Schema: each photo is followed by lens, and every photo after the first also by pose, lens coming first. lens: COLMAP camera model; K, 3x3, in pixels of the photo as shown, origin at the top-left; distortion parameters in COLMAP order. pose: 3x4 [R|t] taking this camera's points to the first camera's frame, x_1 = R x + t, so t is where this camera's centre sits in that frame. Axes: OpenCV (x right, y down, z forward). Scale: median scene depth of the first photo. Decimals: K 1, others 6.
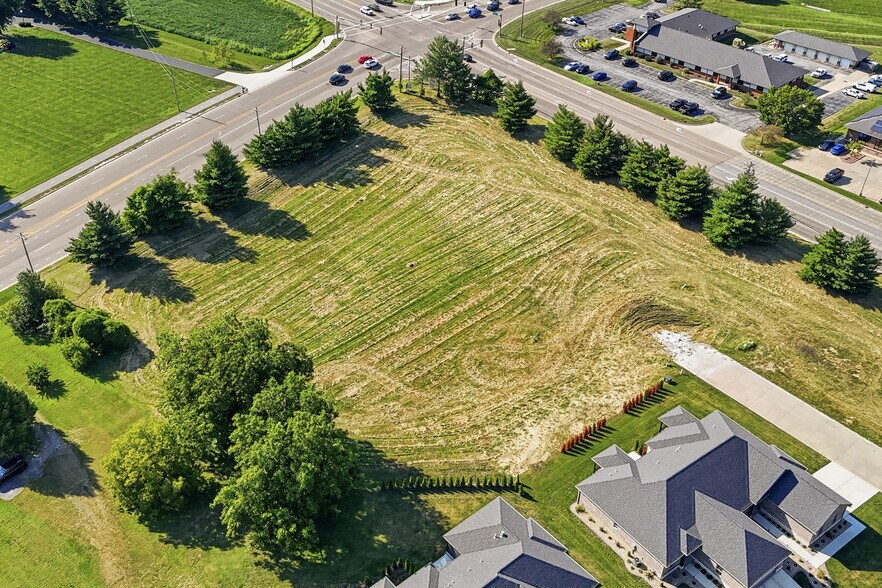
lens RADIAL K [[832.4, 0, 428.3], [0, 832.4, 273.7], [0, 0, 1]] dist [0.153455, -0.358055]
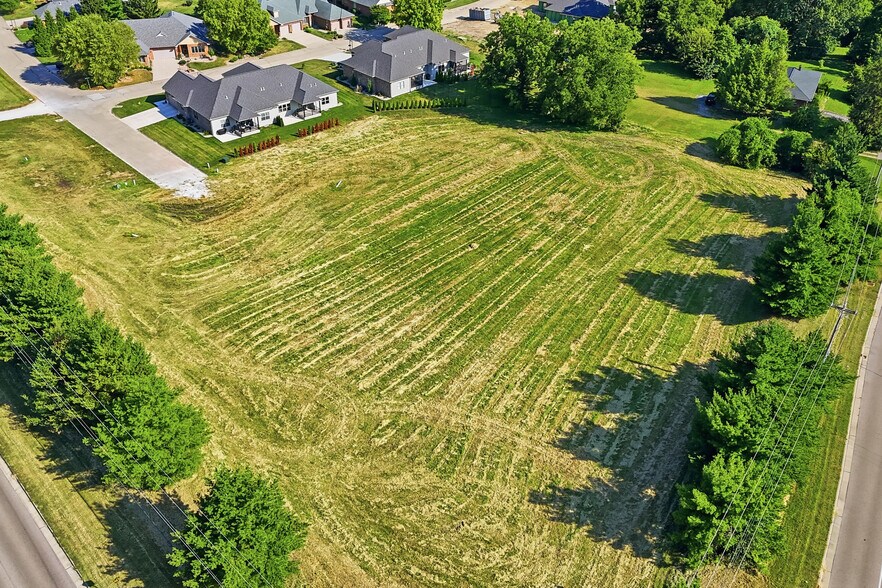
lens RADIAL K [[795.1, 0, 441.0], [0, 795.1, 294.0], [0, 0, 1]] dist [0.092682, -0.133066]
pose [[-0.998480, 0.005175, -0.054880, 0.047743], [-0.049644, 0.348319, 0.936061, -0.655308], [0.023960, 0.937362, -0.347532, 1.231977]]
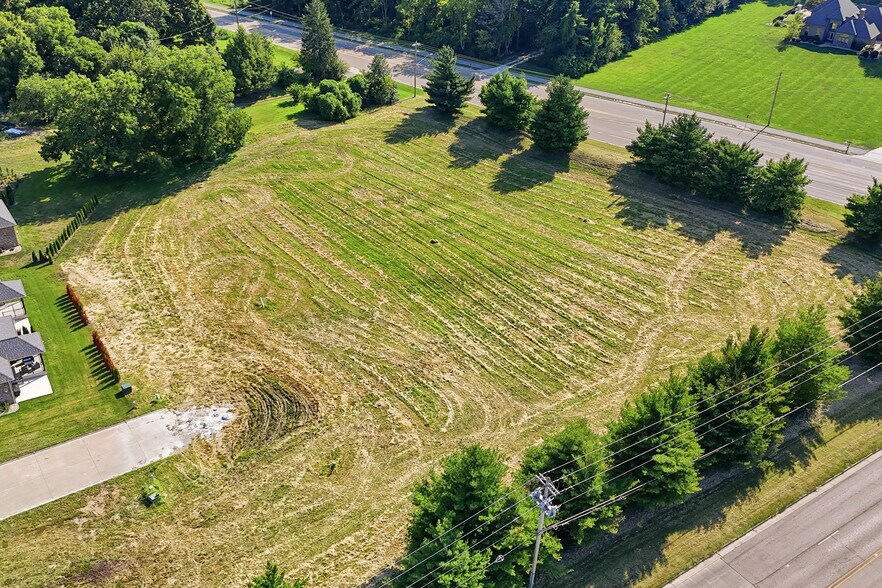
lens RADIAL K [[847.8, 0, 447.8], [0, 847.8, 294.9], [0, 0, 1]] dist [0.106505, -0.154707]
pose [[-0.090488, 0.498820, -0.861969, 0.680178], [-0.605920, 0.659317, 0.445154, -0.334398], [0.790363, 0.562565, 0.242584, 0.794294]]
